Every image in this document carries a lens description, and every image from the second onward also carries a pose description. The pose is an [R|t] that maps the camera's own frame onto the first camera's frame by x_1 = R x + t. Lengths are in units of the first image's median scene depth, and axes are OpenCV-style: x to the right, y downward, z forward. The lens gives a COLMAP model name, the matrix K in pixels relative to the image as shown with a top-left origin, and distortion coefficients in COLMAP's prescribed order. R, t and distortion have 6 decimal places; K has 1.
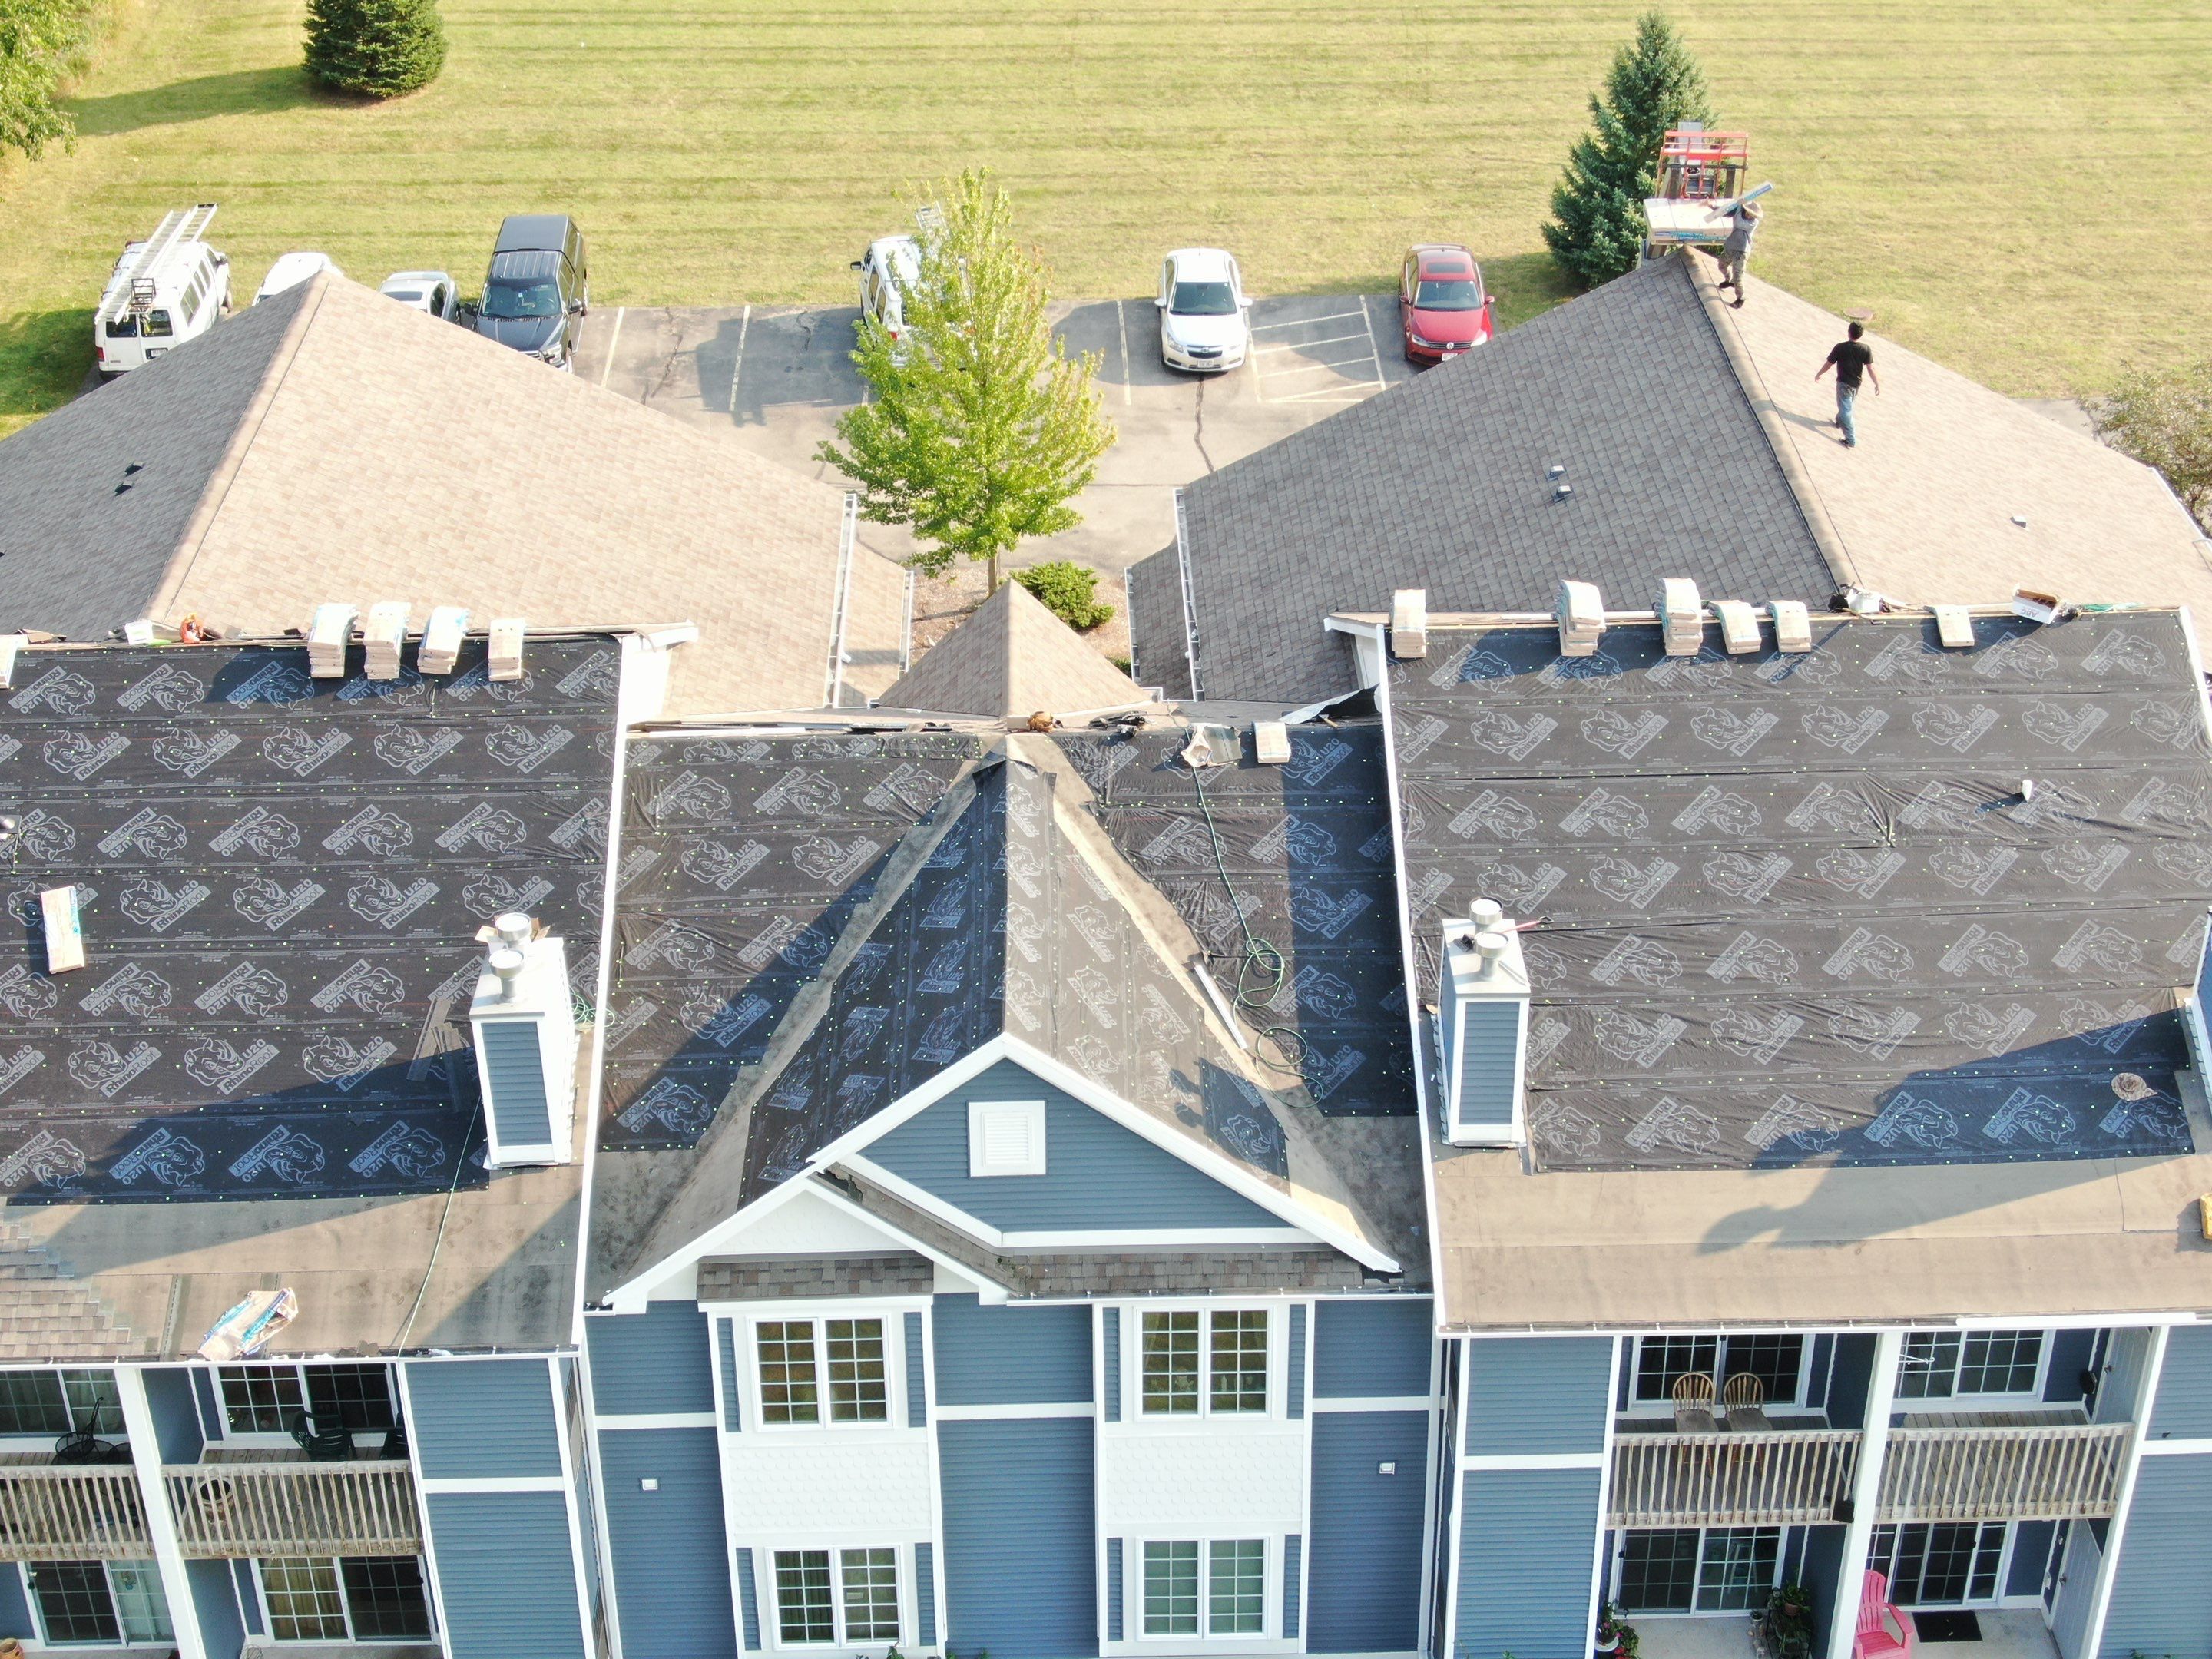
lens RADIAL K [[3124.3, 0, 1106.0], [0, 3124.3, 829.5], [0, 0, 1]] dist [0.369355, -2.098009]
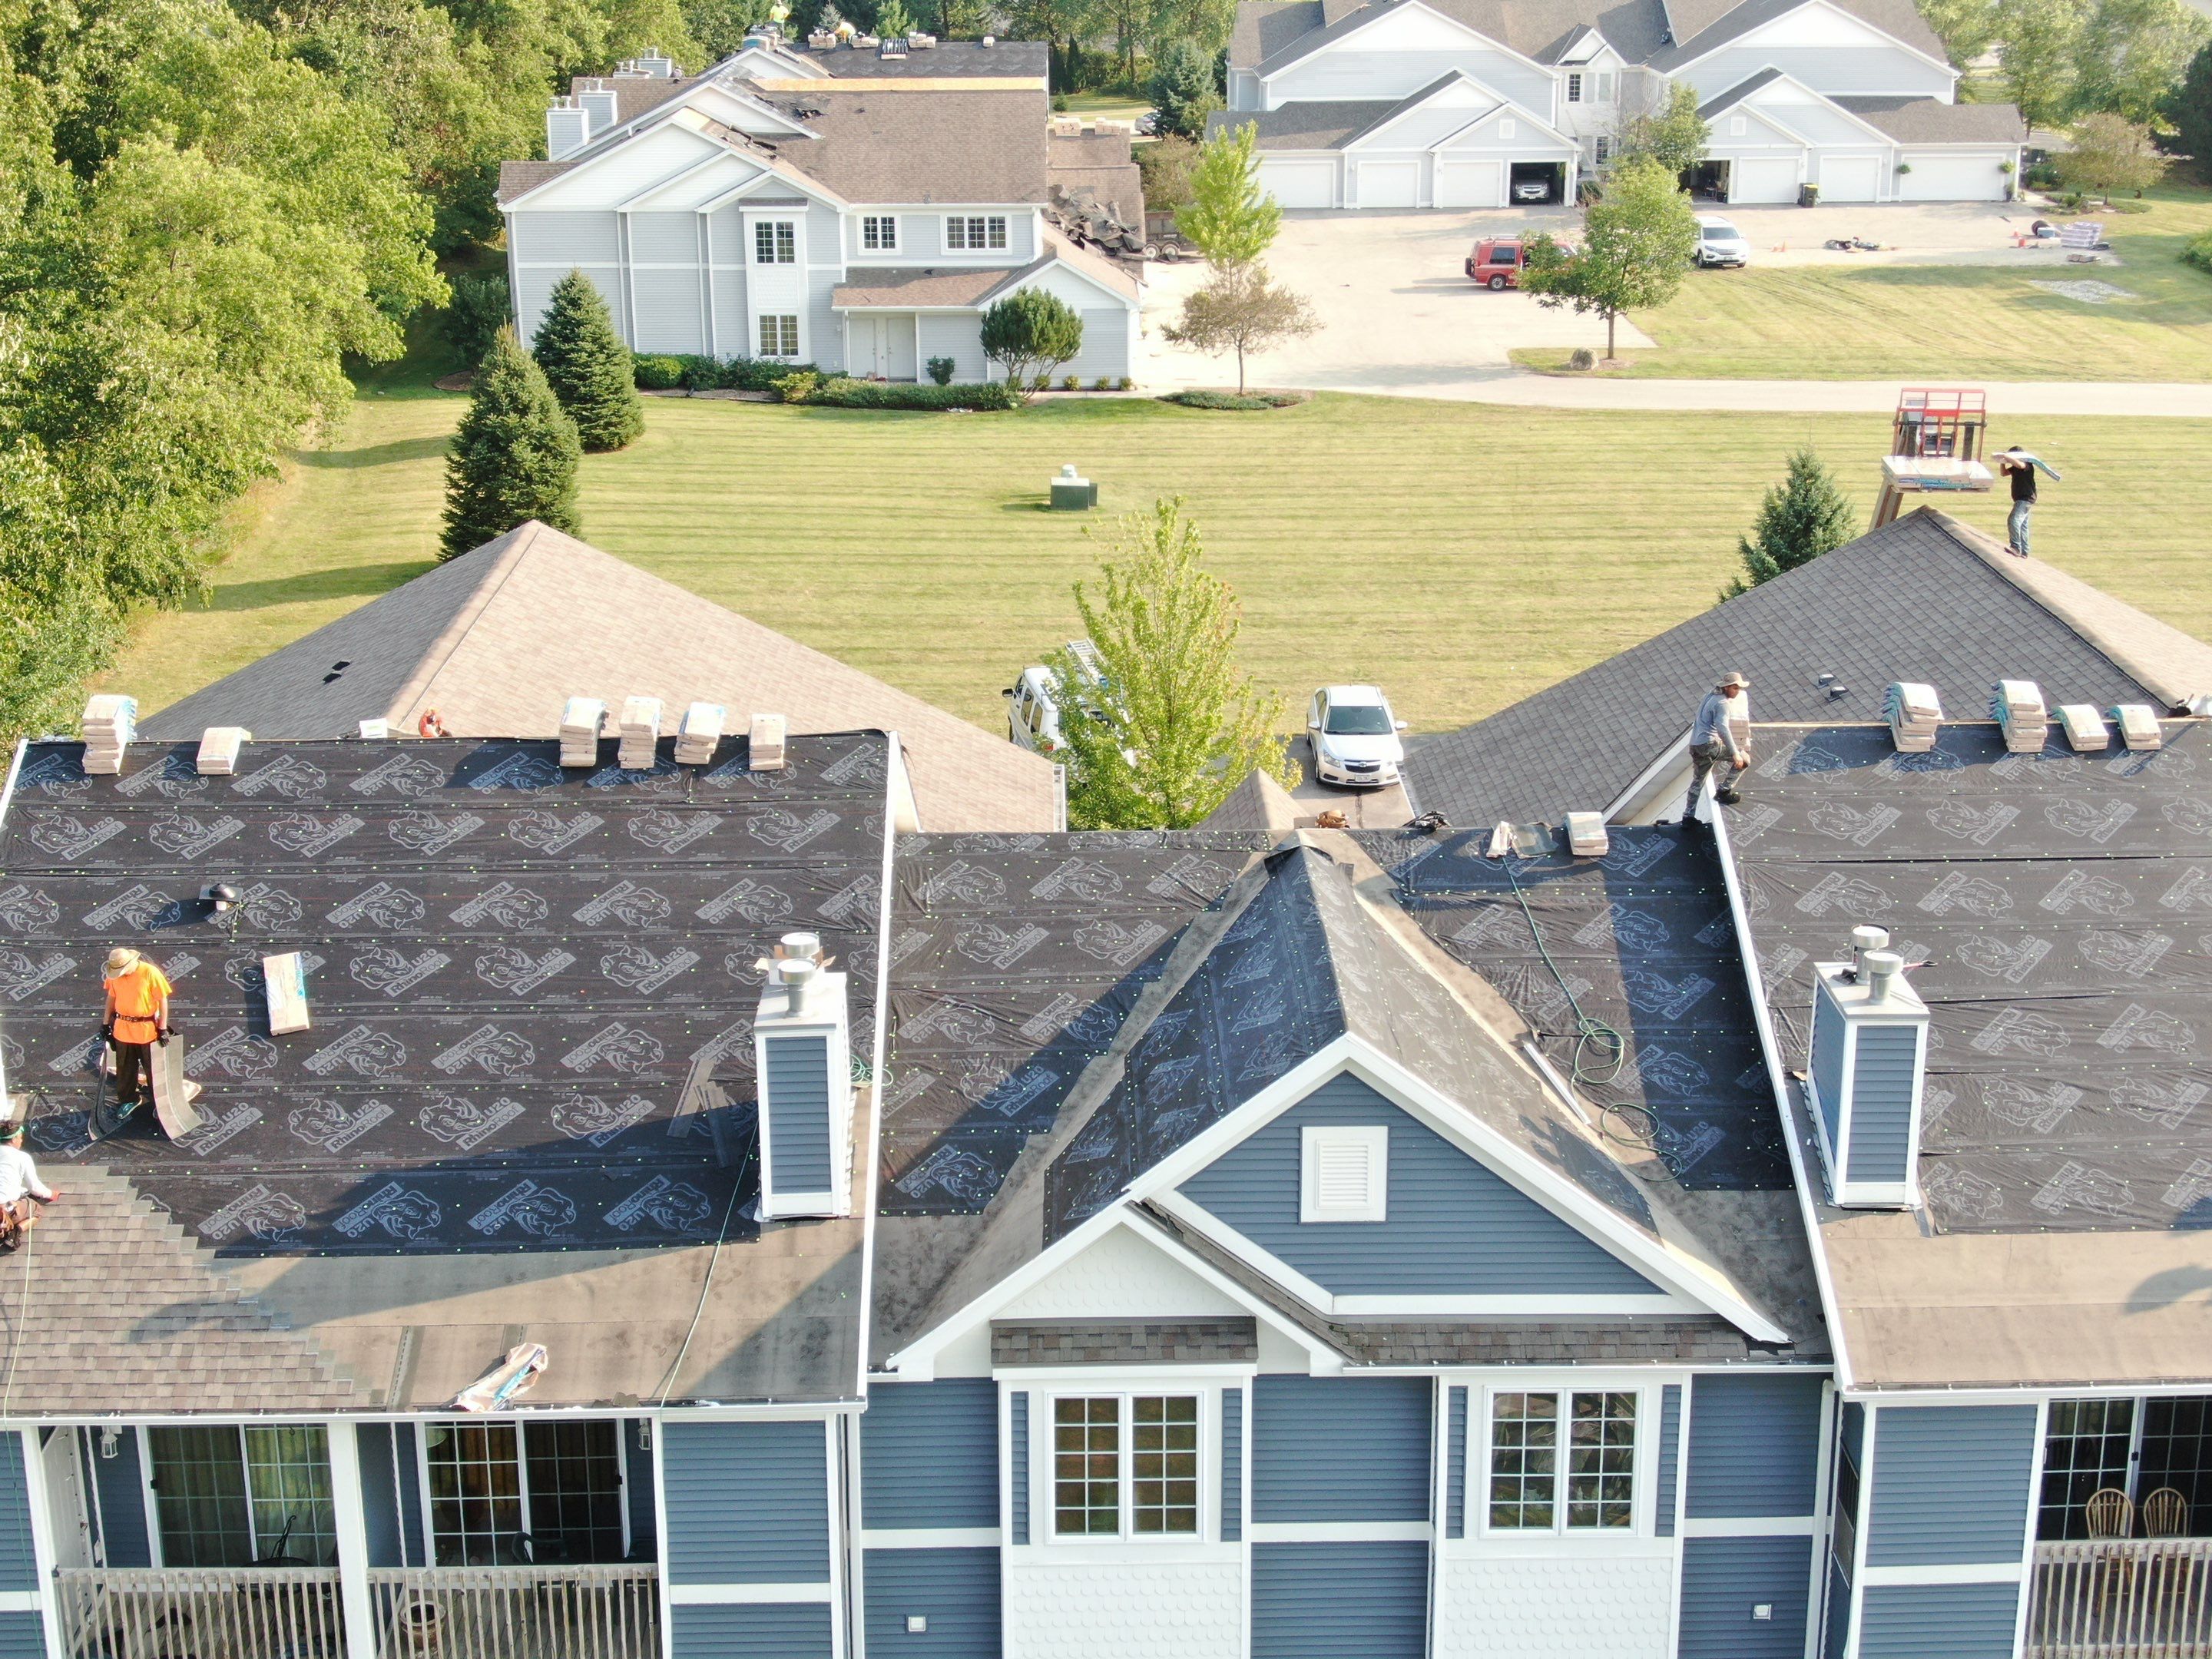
lens RADIAL K [[3123.5, 0, 1106.0], [0, 3123.5, 829.5], [0, 0, 1]] dist [0.395865, -2.316768]
pose [[0.999987, 0.004113, -0.002922, -0.089905], [-0.004696, 0.970480, -0.241138, 0.203557], [0.001844, 0.241148, 0.970486, 0.102010]]
